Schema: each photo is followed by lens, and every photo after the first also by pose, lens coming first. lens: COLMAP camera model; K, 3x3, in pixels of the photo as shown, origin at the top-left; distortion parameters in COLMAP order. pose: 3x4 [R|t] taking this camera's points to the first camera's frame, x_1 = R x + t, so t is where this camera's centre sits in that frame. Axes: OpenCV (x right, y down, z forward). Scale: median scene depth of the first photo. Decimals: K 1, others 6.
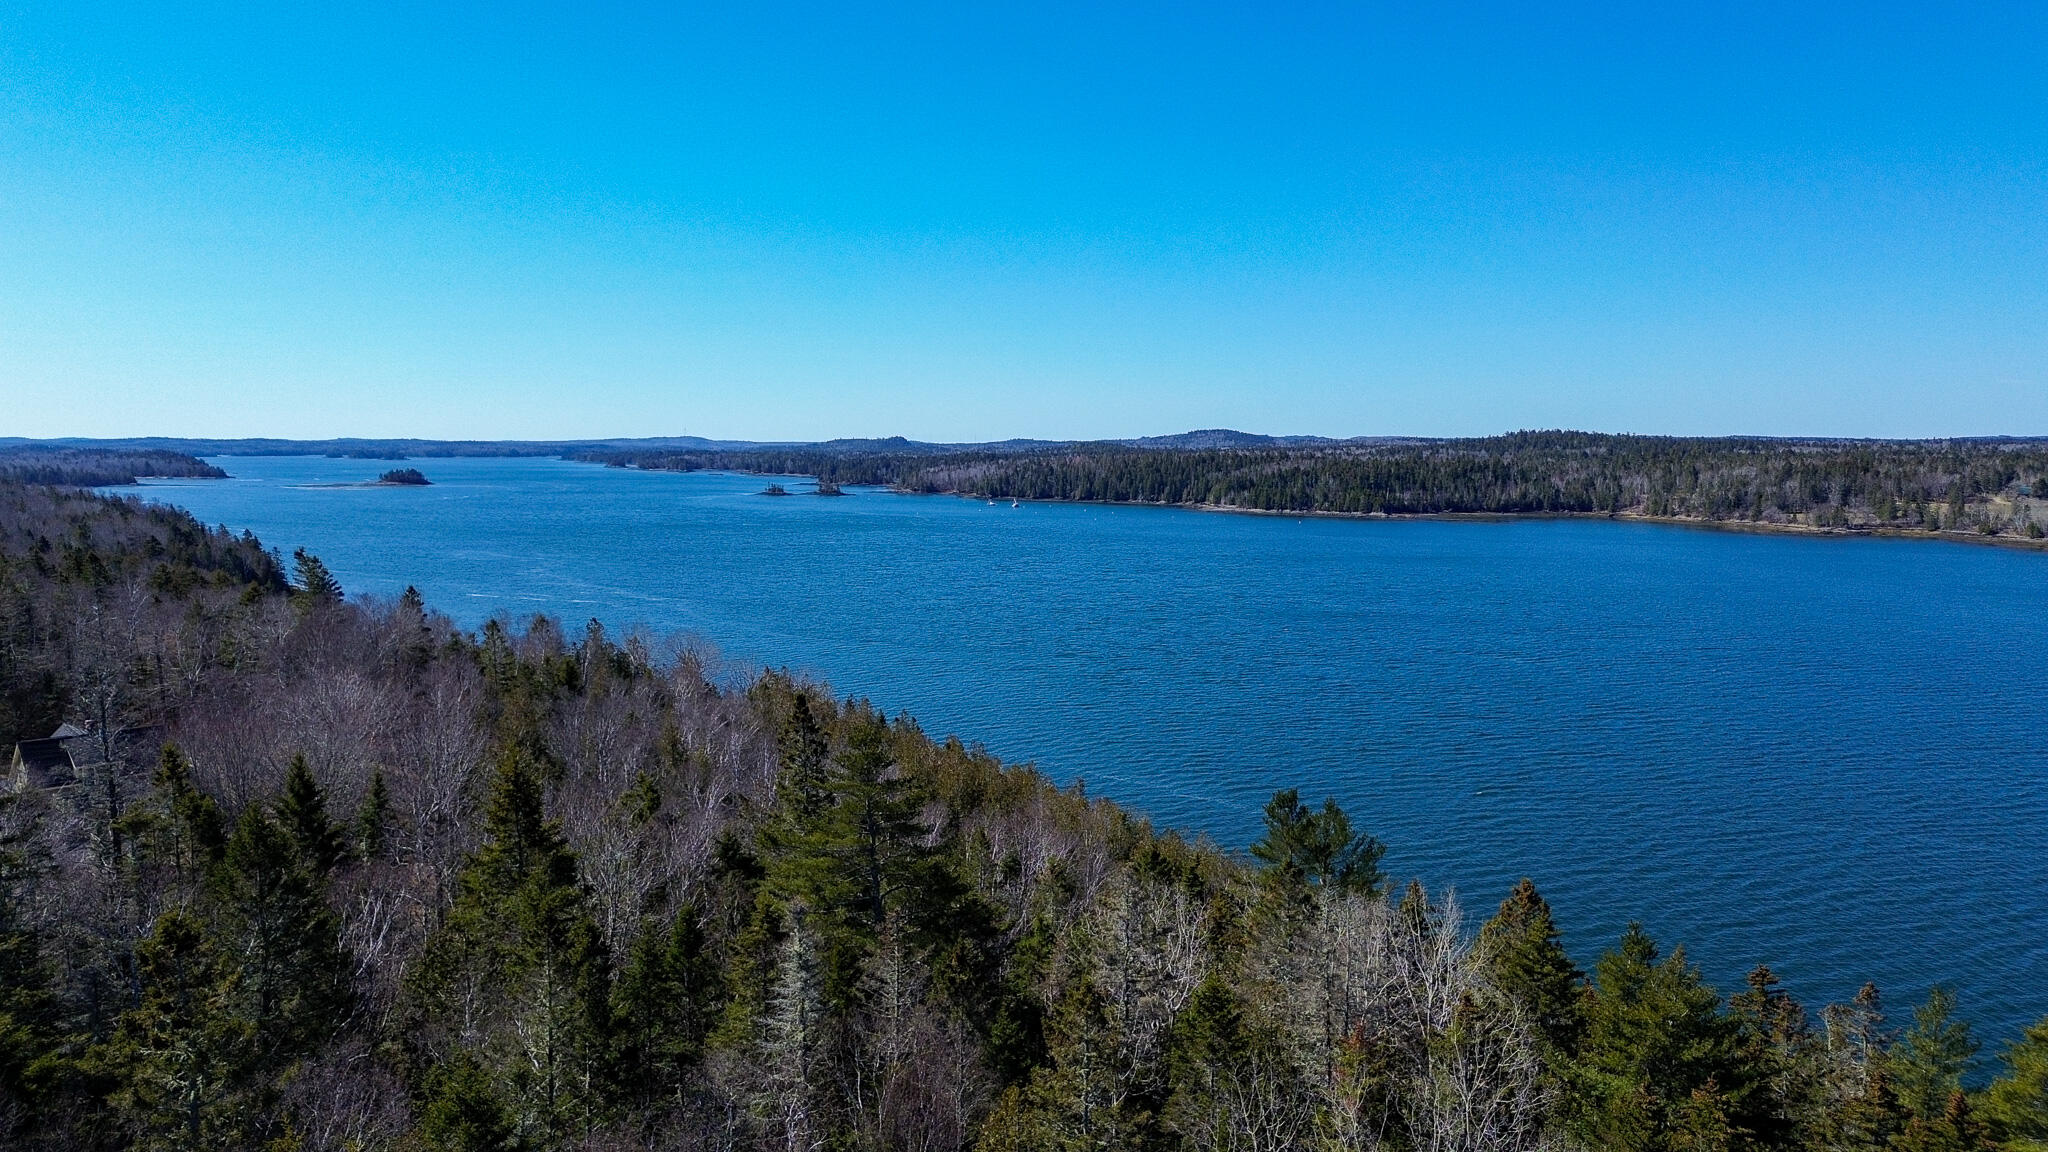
lens RADIAL K [[1438.5, 0, 1028.4], [0, 1438.5, 576.7], [0, 0, 1]] dist [0.054377, -0.045705]
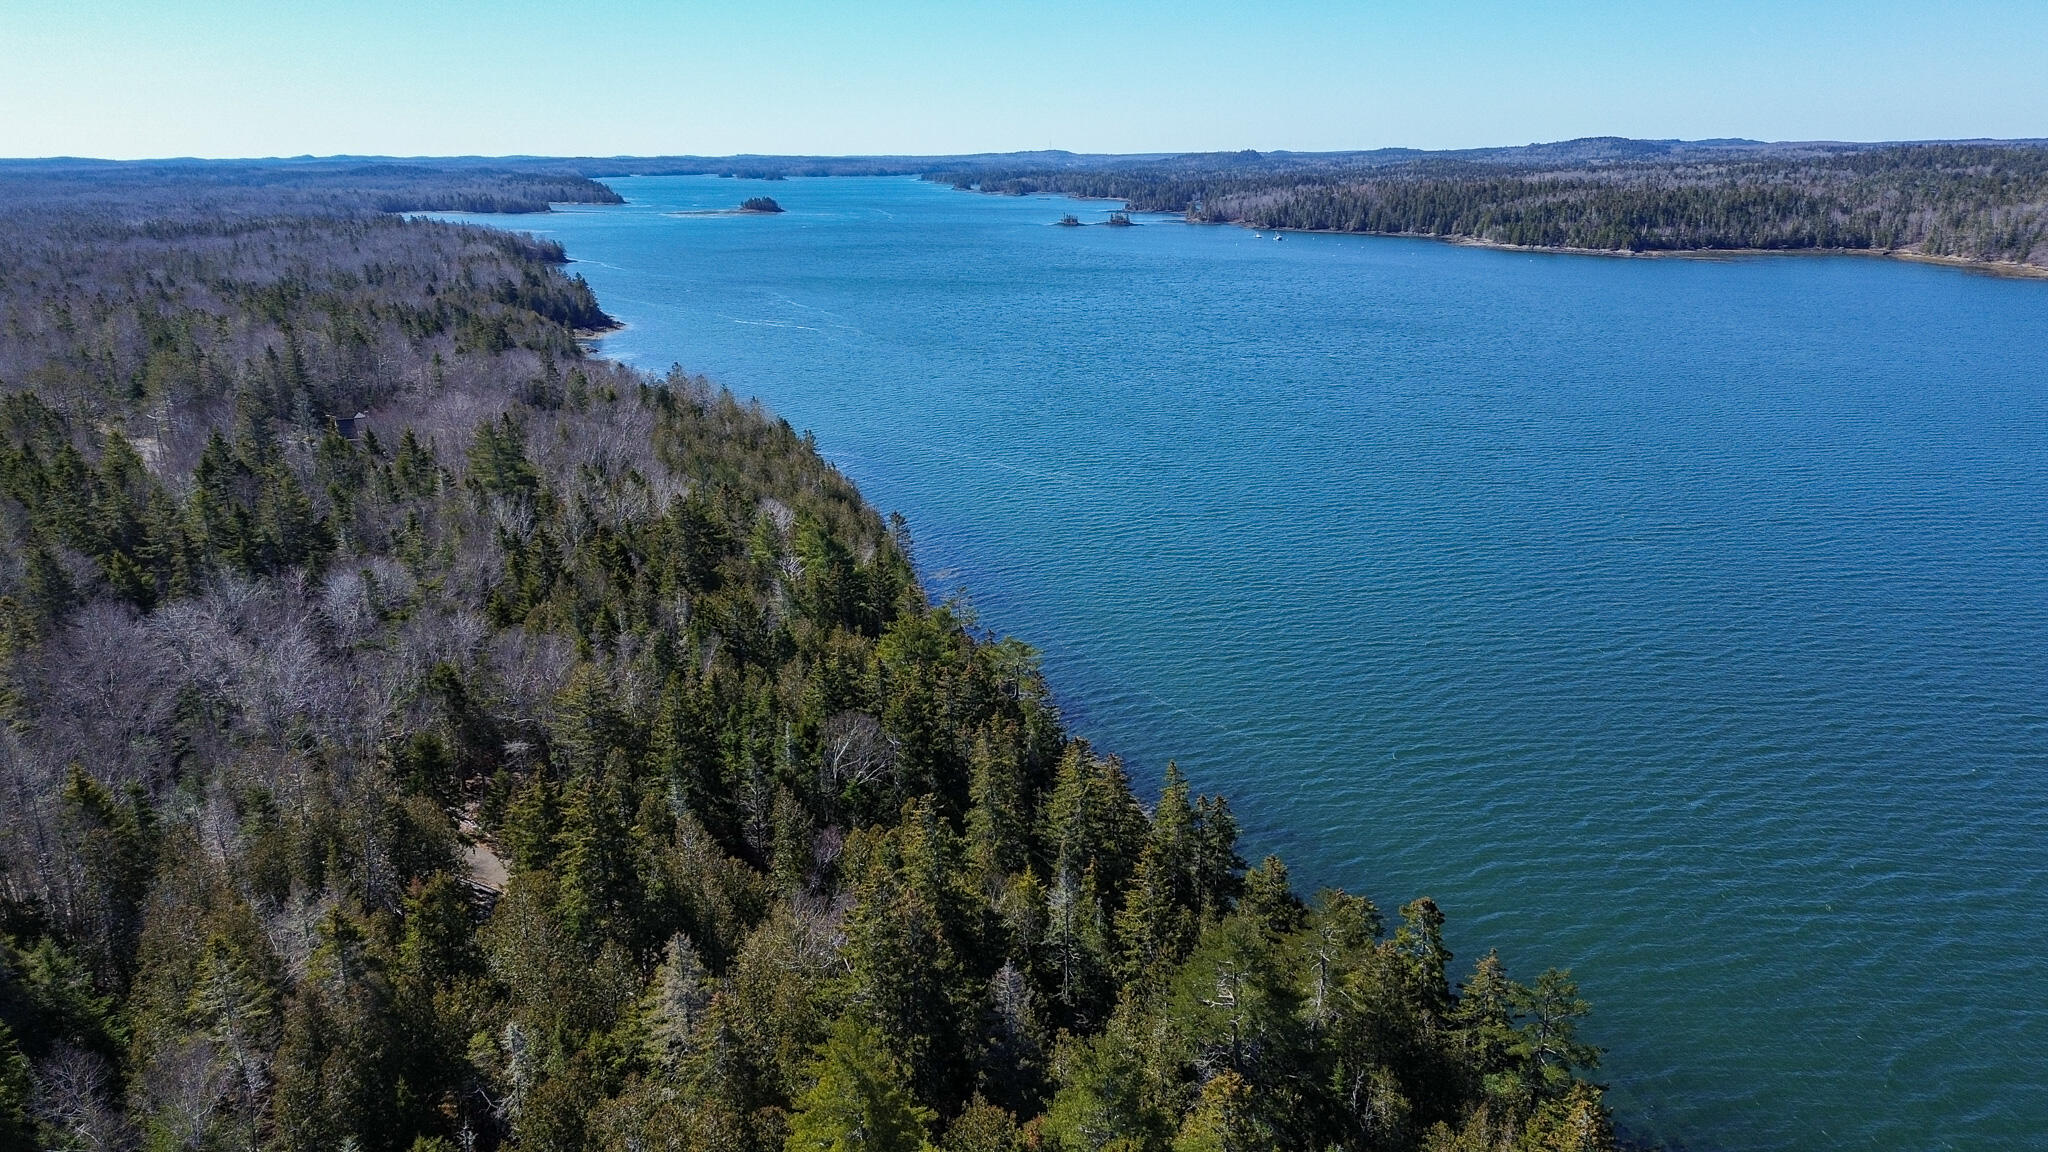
lens RADIAL K [[1449.8, 0, 1018.8], [0, 1449.8, 578.8], [0, 0, 1]] dist [0.046179, -0.046739]
pose [[0.966115, 0.062795, -0.250356, 0.099336], [-0.013602, 0.980993, 0.193565, -0.010499], [0.257752, -0.183601, 0.948607, -0.103631]]
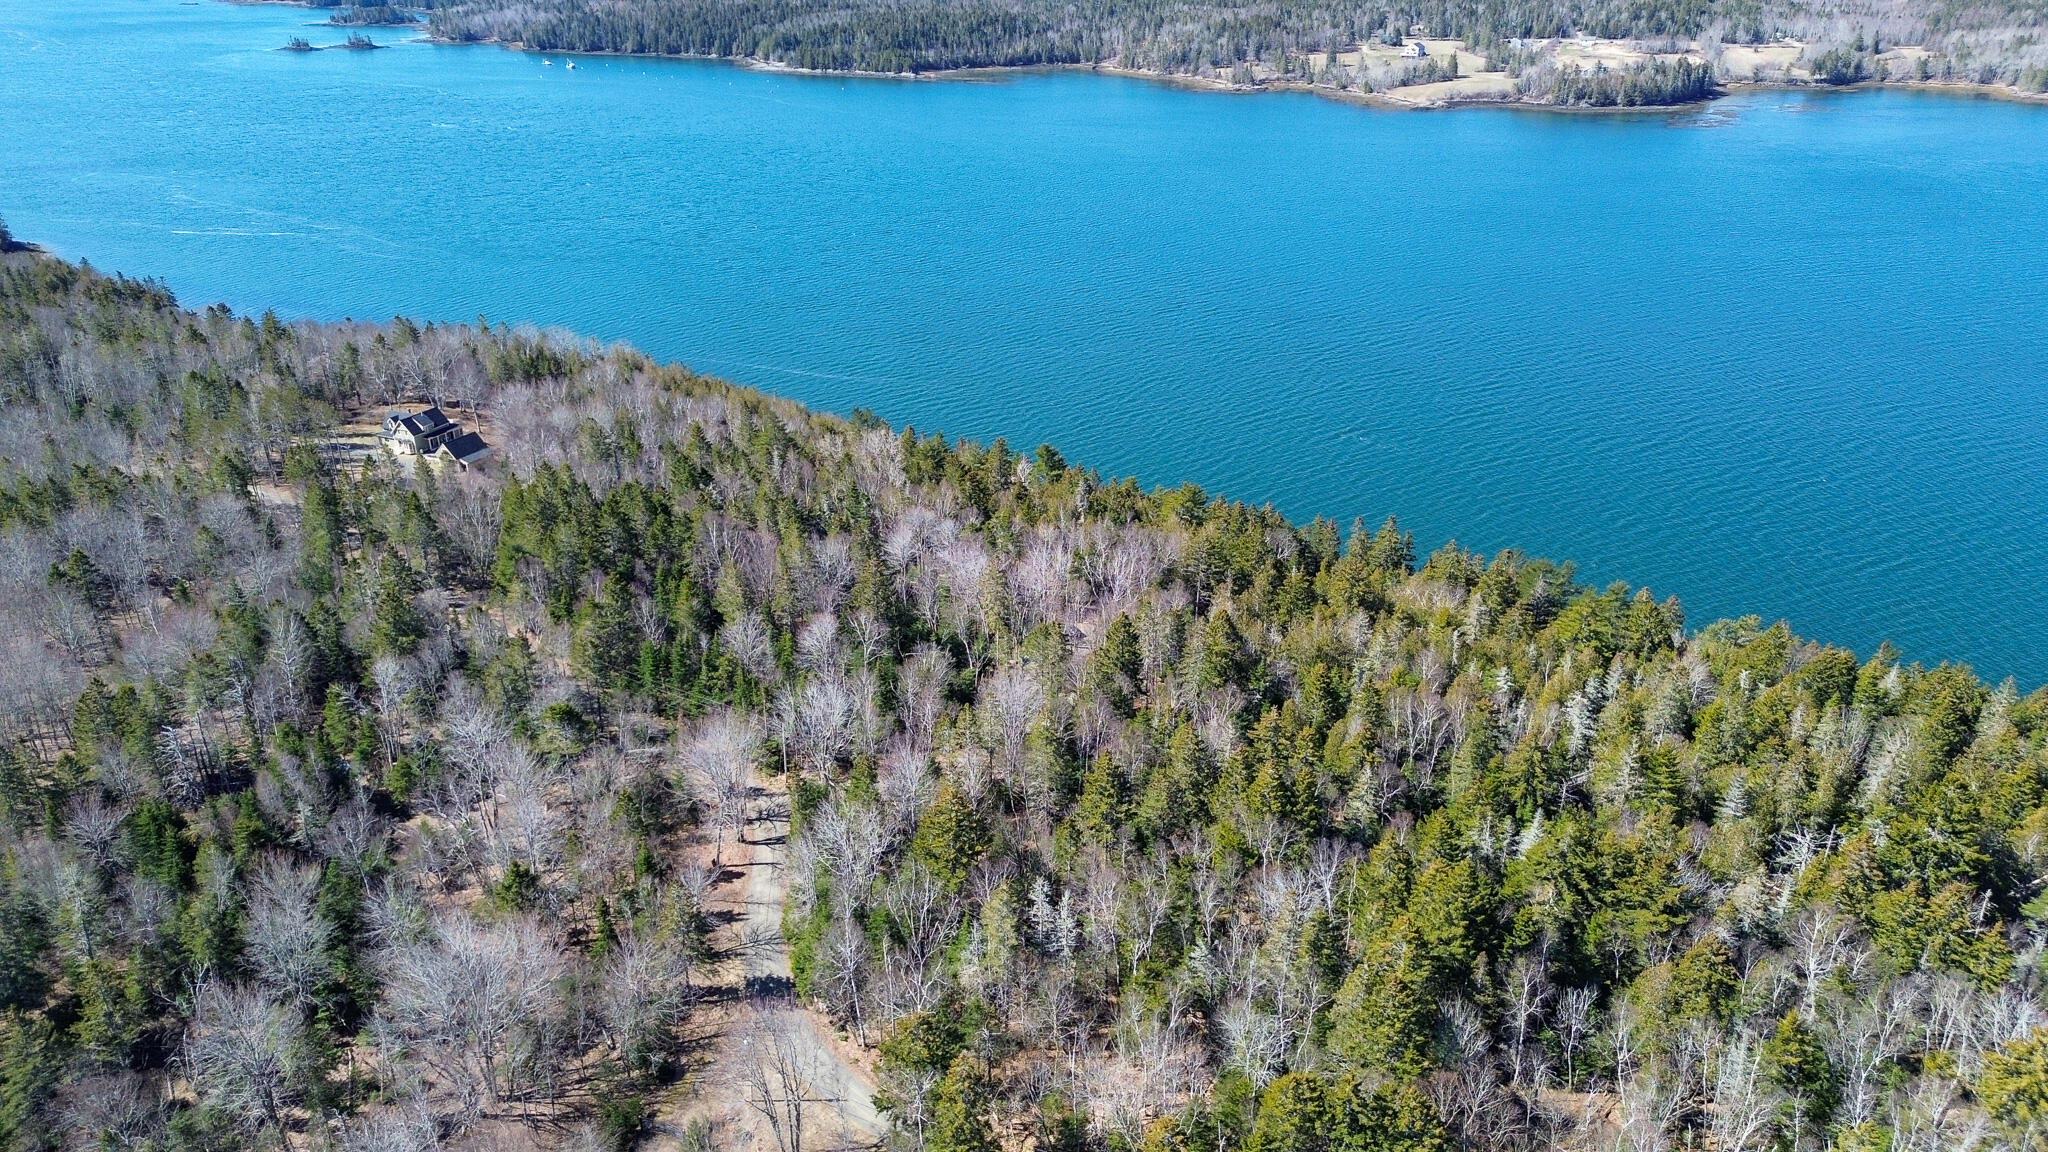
lens RADIAL K [[1438.5, 0, 1028.4], [0, 1438.5, 576.7], [0, 0, 1]] dist [0.054377, -0.045705]
pose [[0.952805, -0.136424, 0.271203, -0.035214], [0.038460, 0.940387, 0.337925, -0.050640], [-0.301136, -0.311547, 0.901252, -0.198443]]
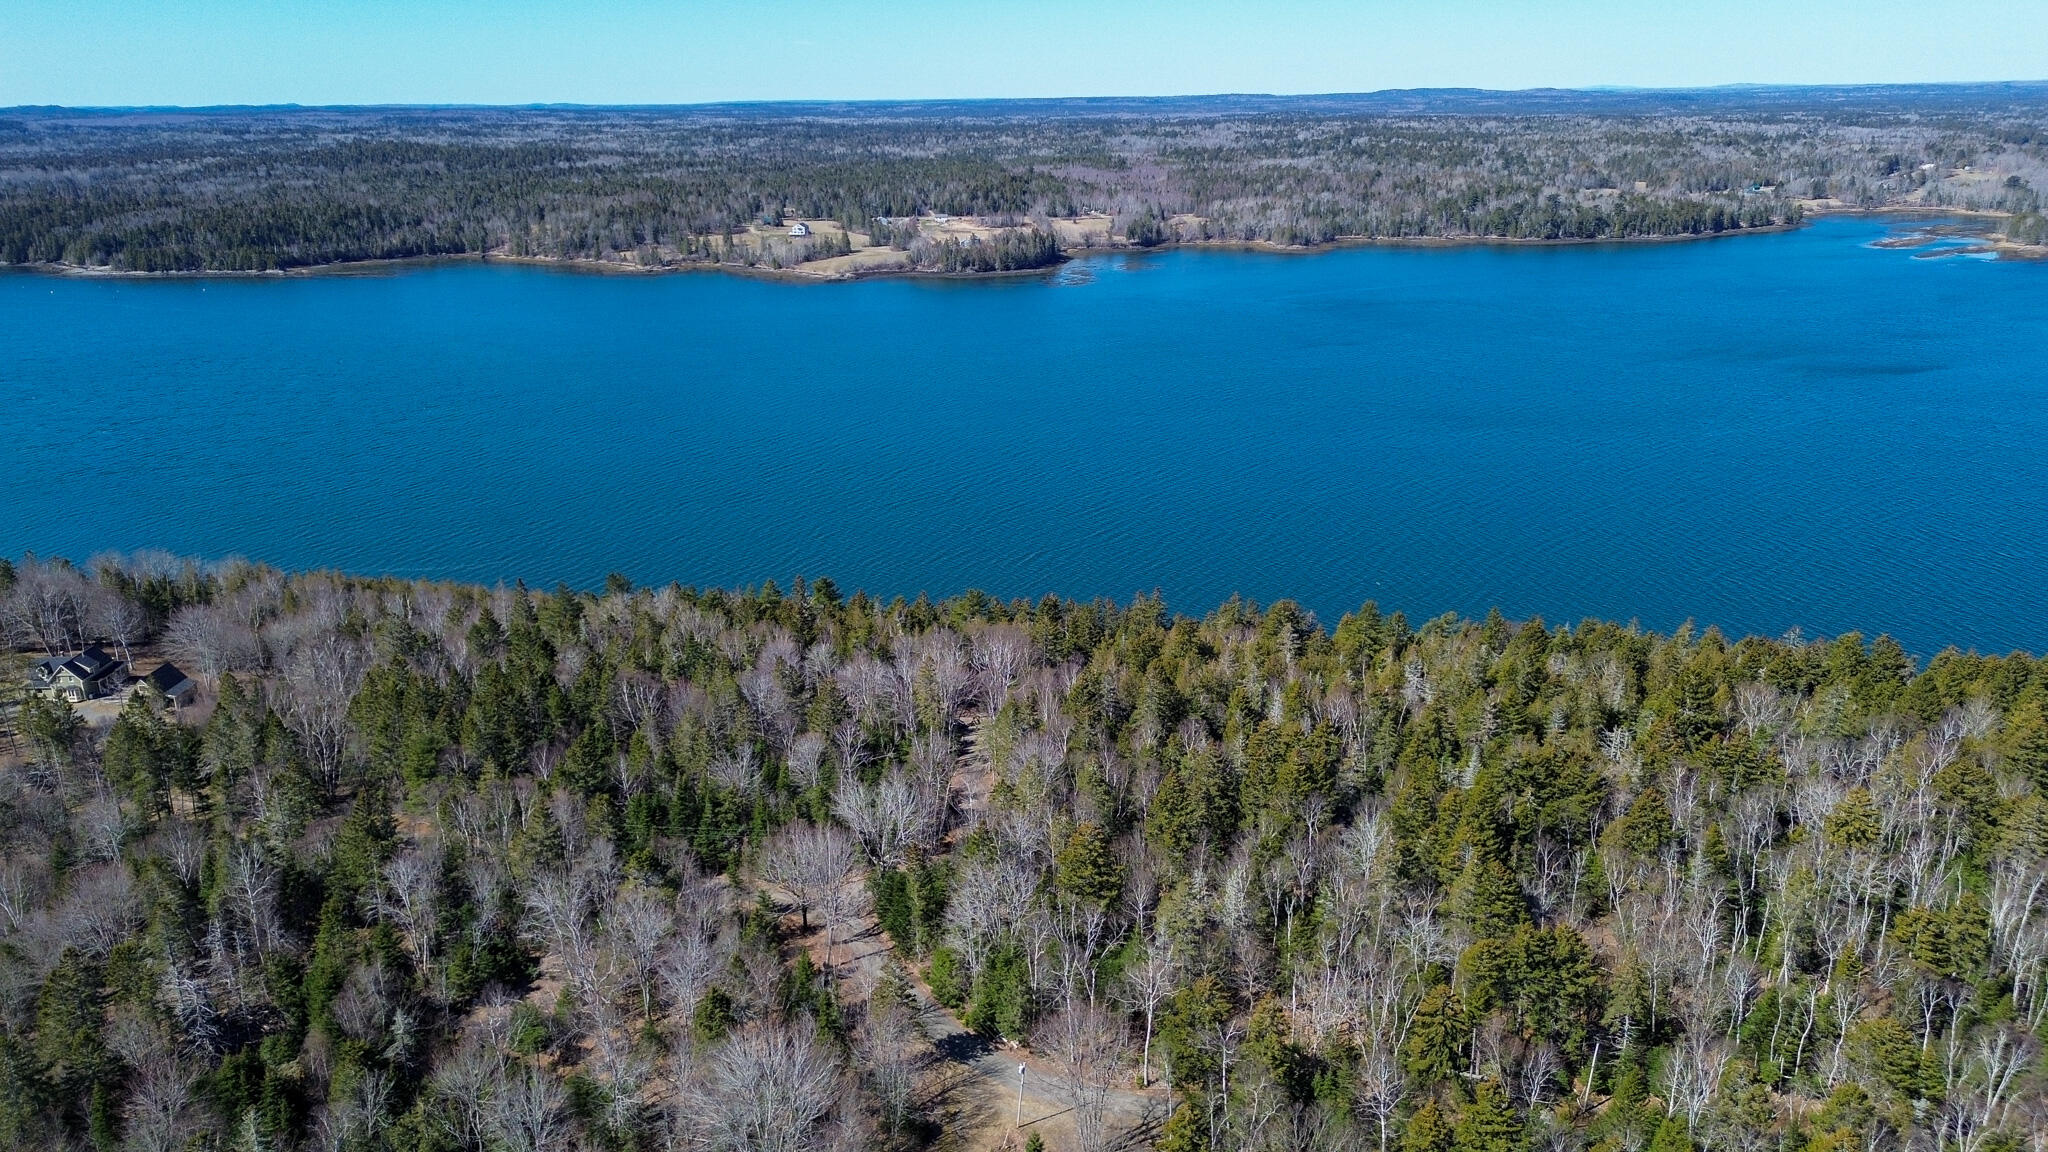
lens RADIAL K [[1437.6, 0, 1026.6], [0, 1437.6, 575.9], [0, 0, 1]] dist [0.070942, -0.072265]
pose [[0.720821, -0.226696, 0.655001, -0.112541], [0.074936, 0.964951, 0.251505, -0.053253], [-0.689059, -0.132207, 0.712544, -0.185173]]
